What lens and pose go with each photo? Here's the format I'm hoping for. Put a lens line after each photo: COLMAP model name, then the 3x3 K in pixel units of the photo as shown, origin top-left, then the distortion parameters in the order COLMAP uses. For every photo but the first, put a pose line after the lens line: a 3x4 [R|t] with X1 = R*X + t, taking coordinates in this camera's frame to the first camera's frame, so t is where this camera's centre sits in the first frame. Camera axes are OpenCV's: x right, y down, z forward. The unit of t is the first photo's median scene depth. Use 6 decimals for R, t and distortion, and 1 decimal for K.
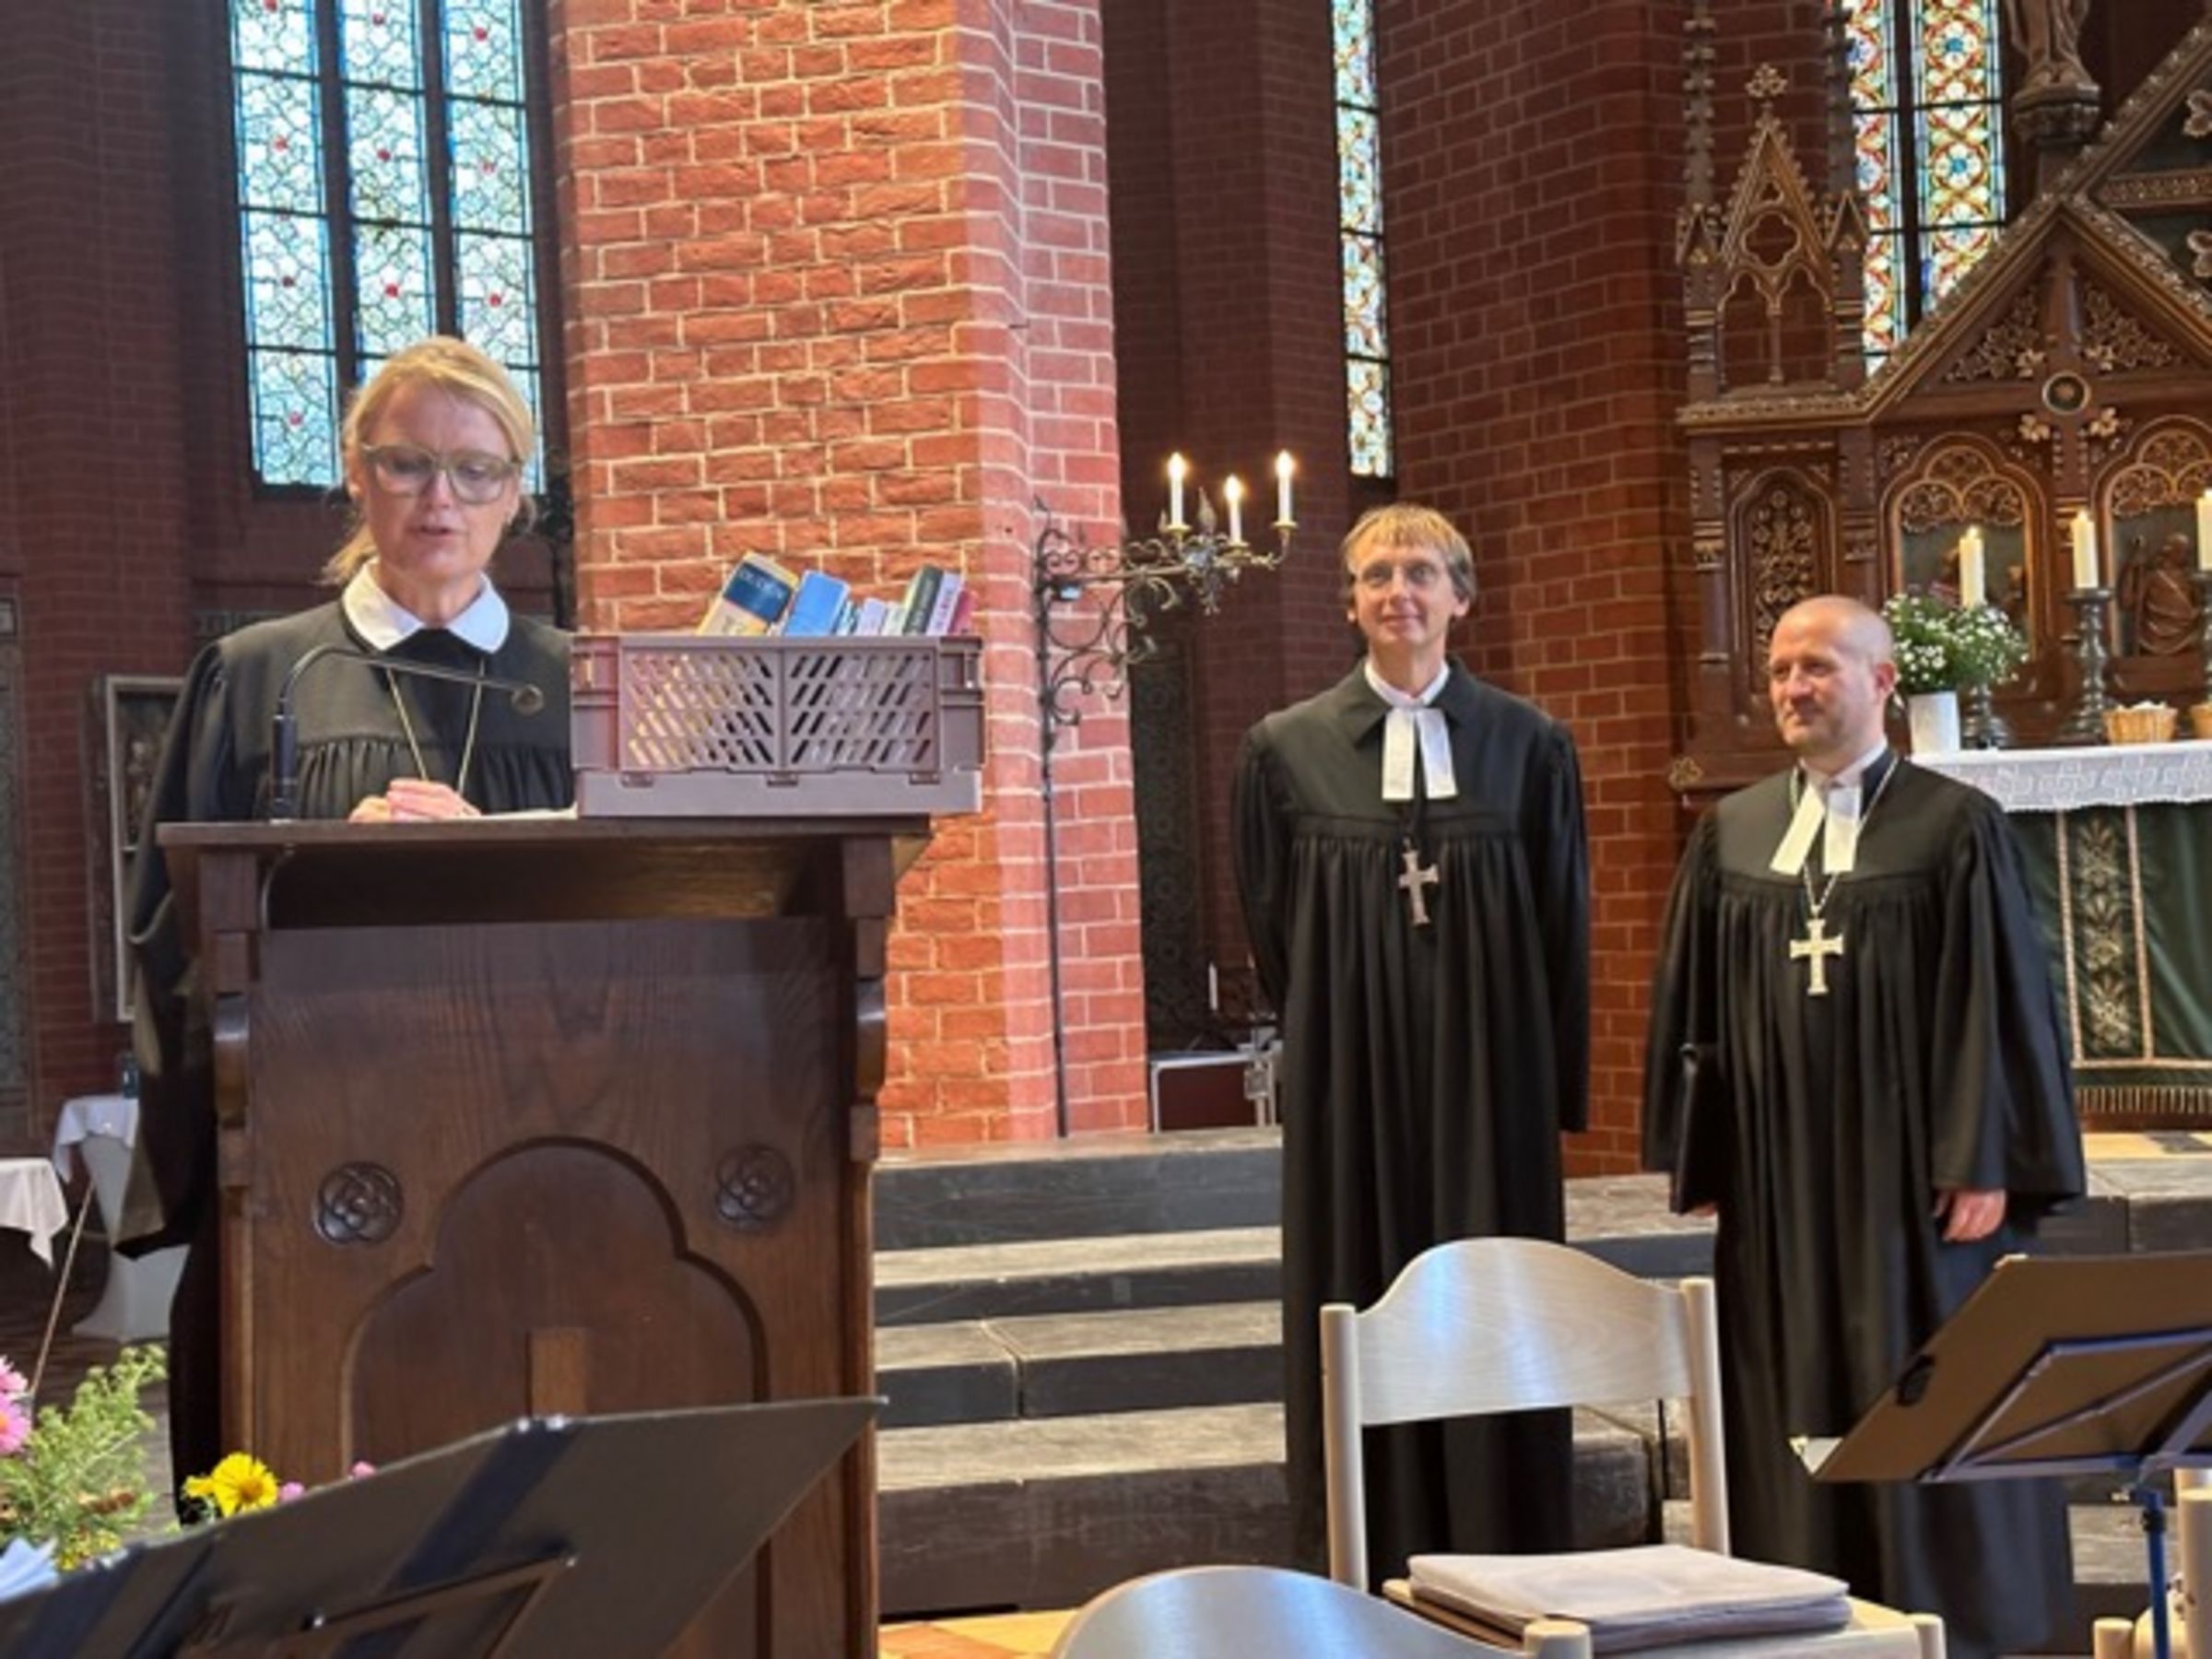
lens RADIAL K [[3194.0, 0, 1099.7], [0, 3194.0, 838.8], [0, 0, 1]] dist [0.213946, -0.329972]
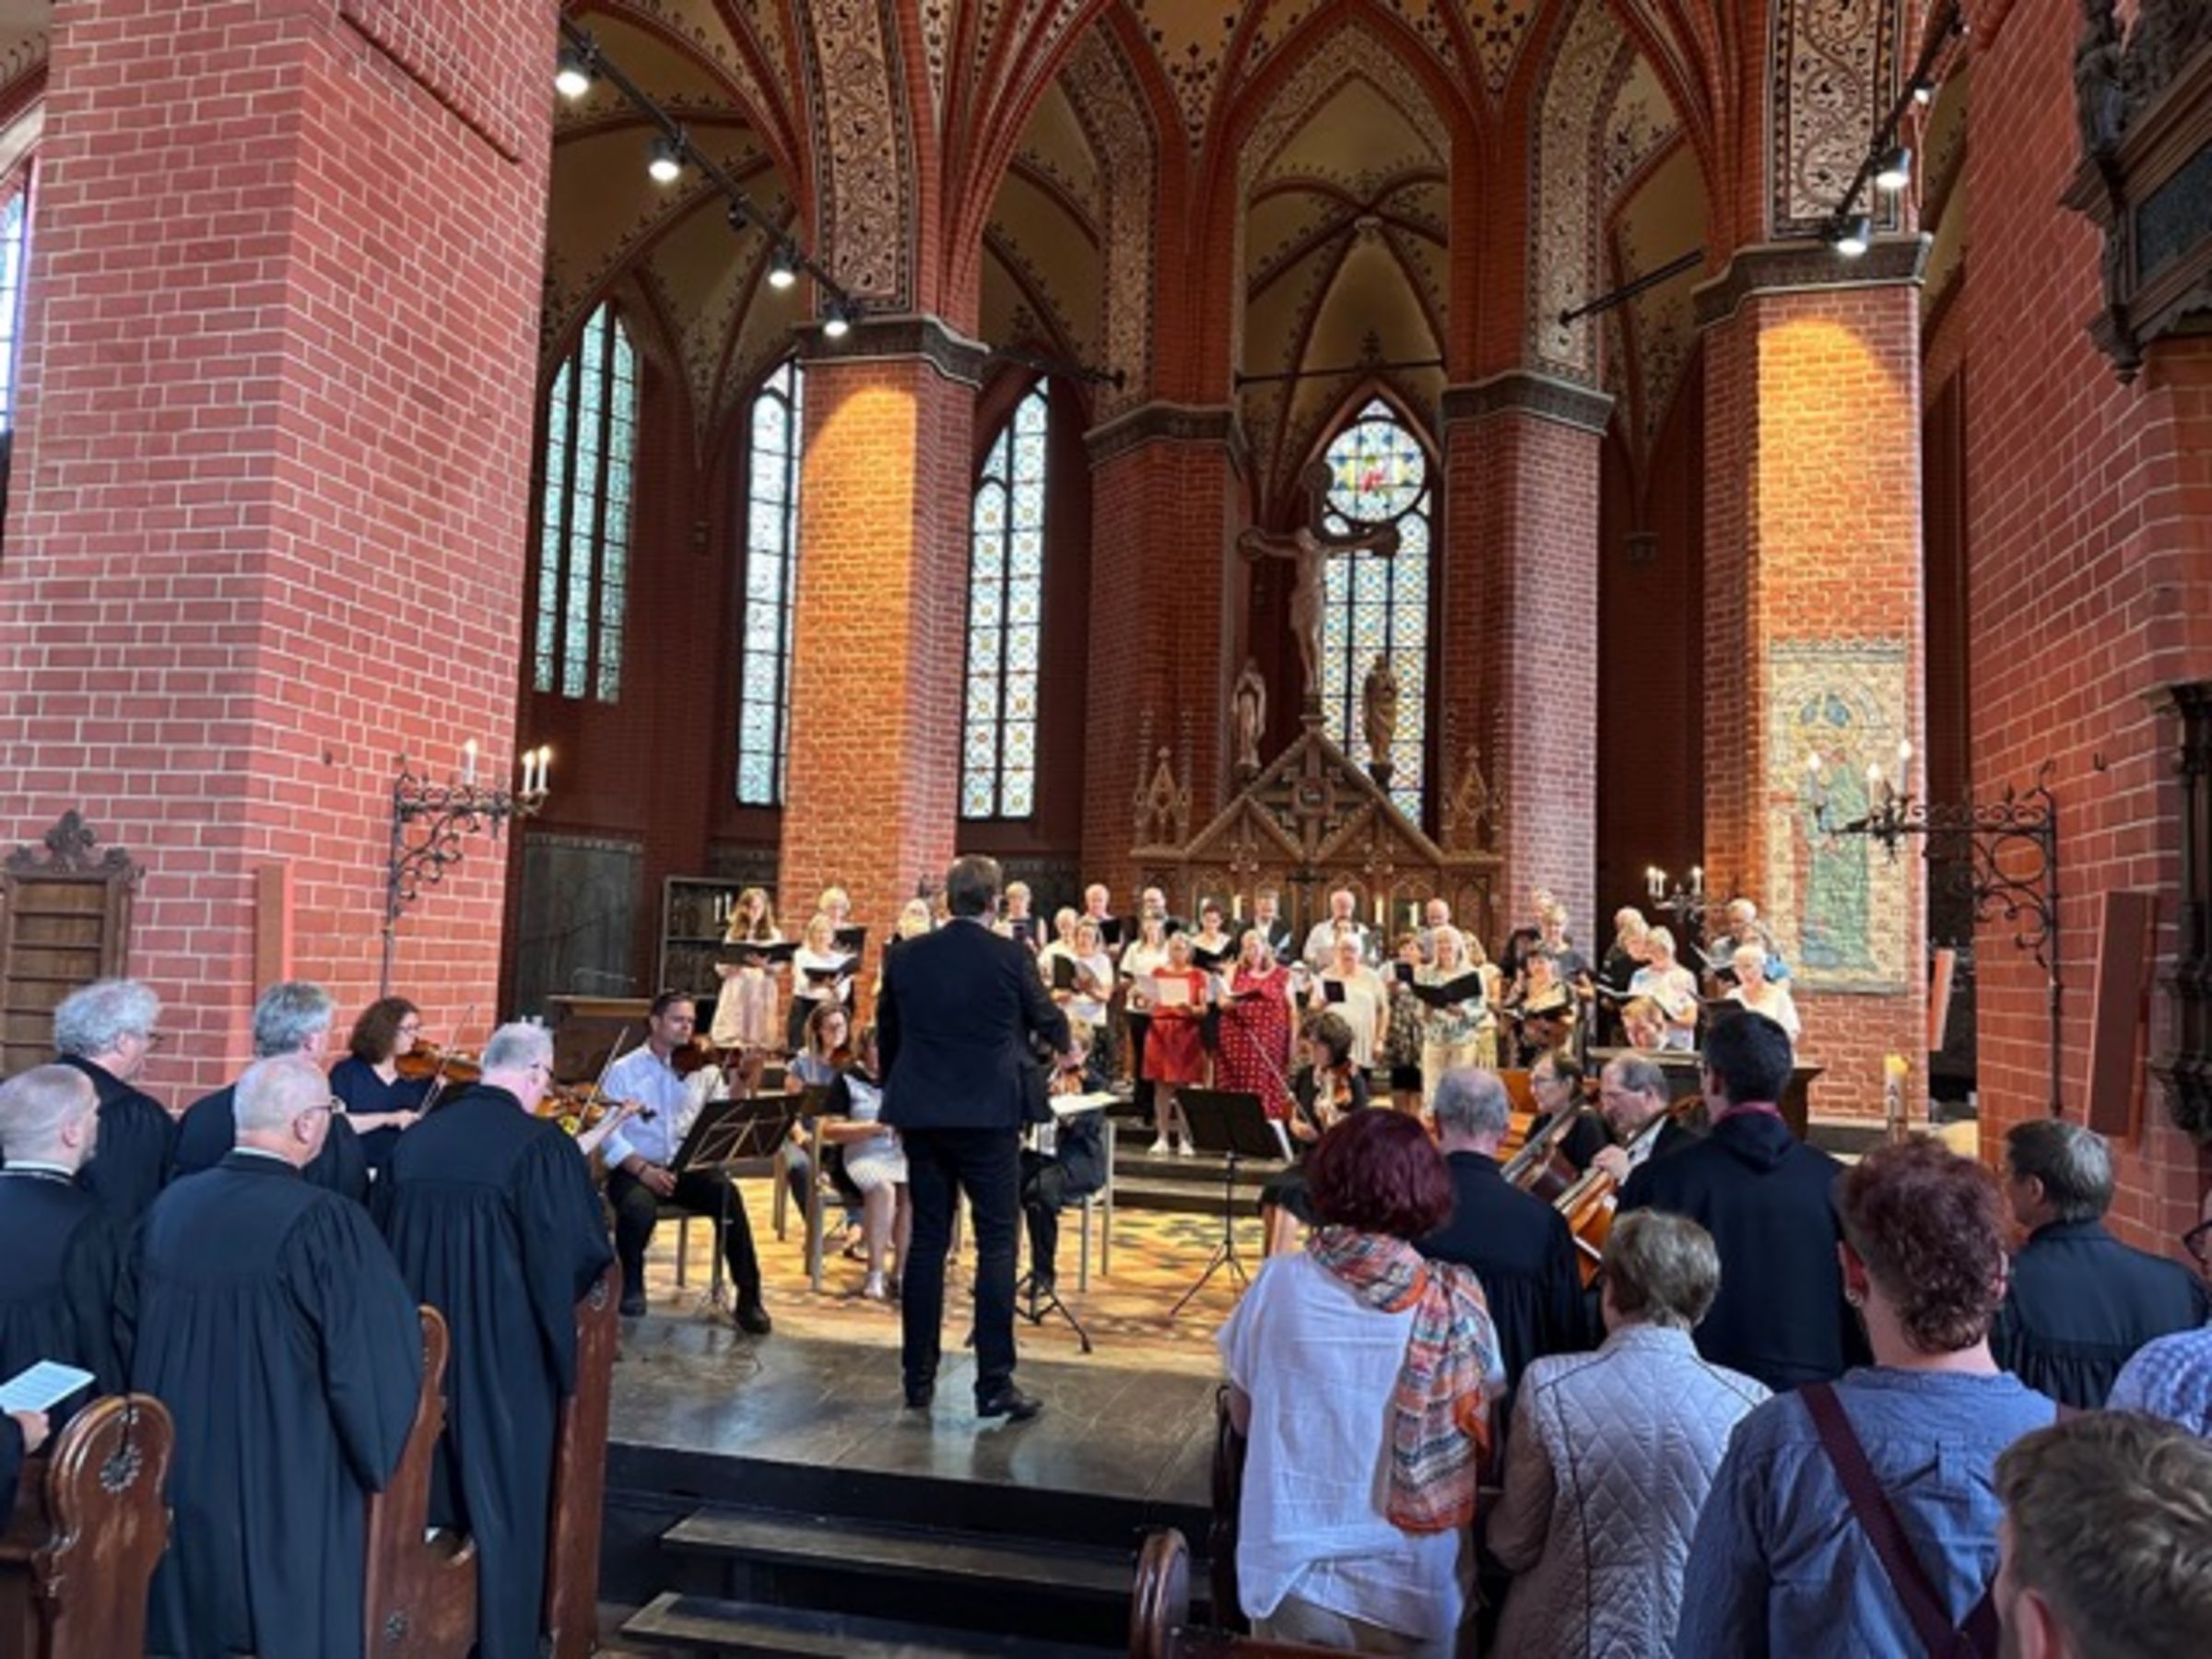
lens RADIAL K [[1541.2, 0, 1106.0], [0, 1541.2, 829.5], [0, 0, 1]] dist [0.186180, -0.265727]
pose [[0.995266, 0.071996, -0.065278, 0.267856], [-0.075966, 0.995272, -0.060524, -0.062530], [0.060612, 0.065197, 0.996030, -0.557494]]
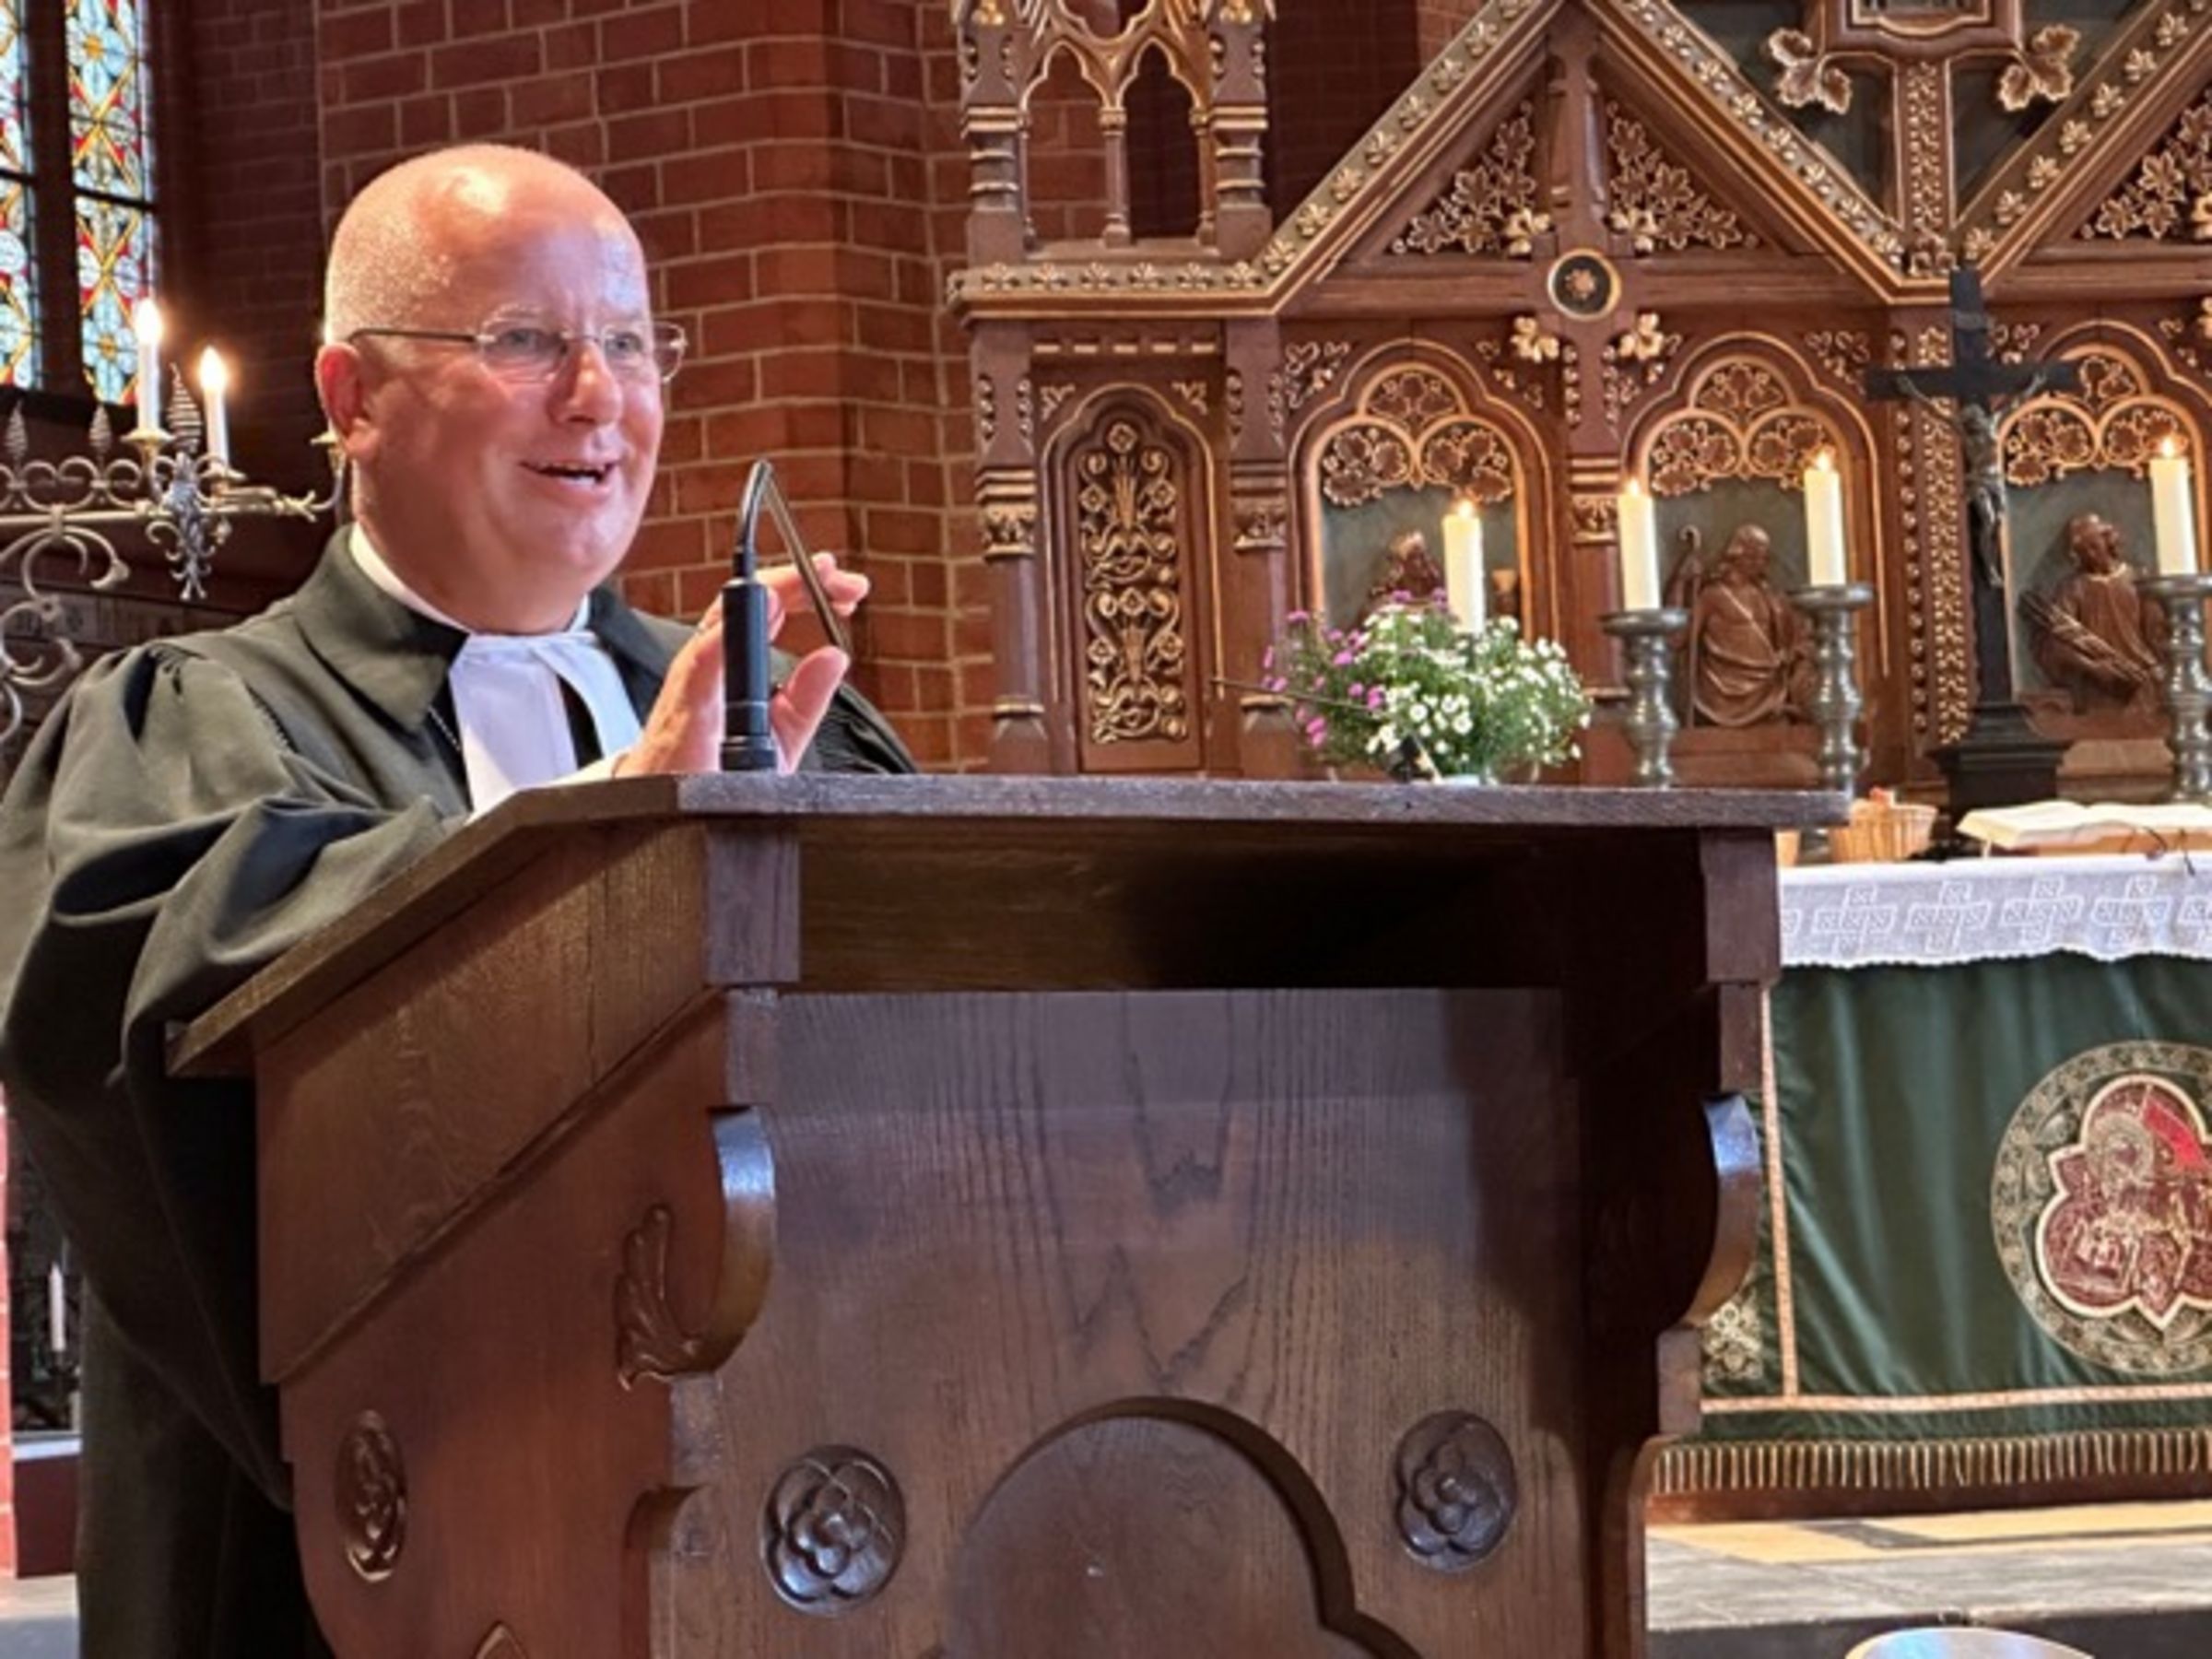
lens RADIAL K [[5844.9, 0, 1099.8], [0, 5844.9, 818.8], [0, 0, 1]] dist [-0.402218, 11.374900]
pose [[0.944894, 0.018857, 0.326833, -0.138410], [-0.003523, 0.998868, -0.047447, 0.012155], [-0.327357, 0.043681, 0.943890, 0.027448]]
